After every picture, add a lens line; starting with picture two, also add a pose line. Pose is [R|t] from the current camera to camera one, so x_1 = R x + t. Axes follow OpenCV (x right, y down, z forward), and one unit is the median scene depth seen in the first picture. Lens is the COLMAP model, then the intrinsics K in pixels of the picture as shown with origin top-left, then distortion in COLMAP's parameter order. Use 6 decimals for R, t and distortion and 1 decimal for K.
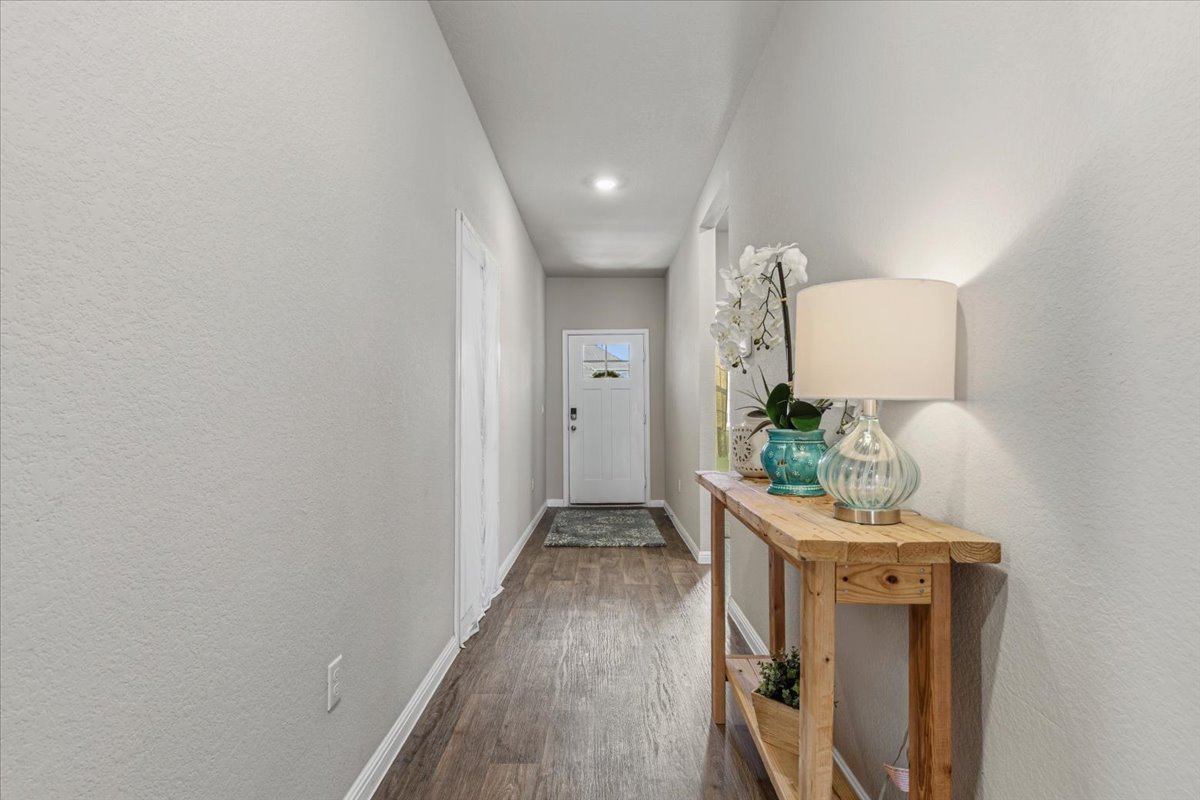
lens RADIAL K [[543.9, 0, 594.4], [0, 543.9, 408.2], [0, 0, 1]] dist [0.003553, 0.000358]
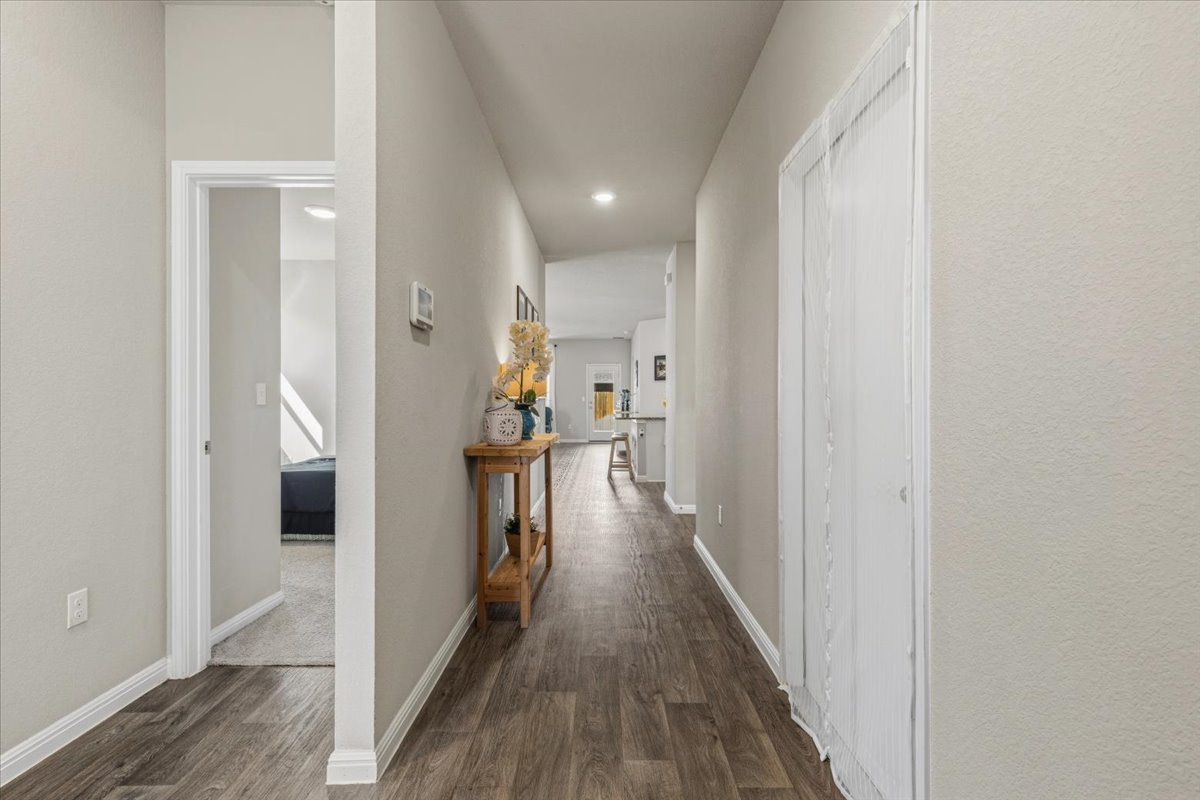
lens RADIAL K [[543.9, 0, 598.4], [0, 543.9, 404.3], [0, 0, 1]] dist [0.003553, 0.000358]
pose [[-0.999910, 0.012354, -0.005323, 0.032534], [0.012419, 0.999847, -0.012298, 0.014528], [0.005170, -0.012363, -0.999910, 1.651181]]
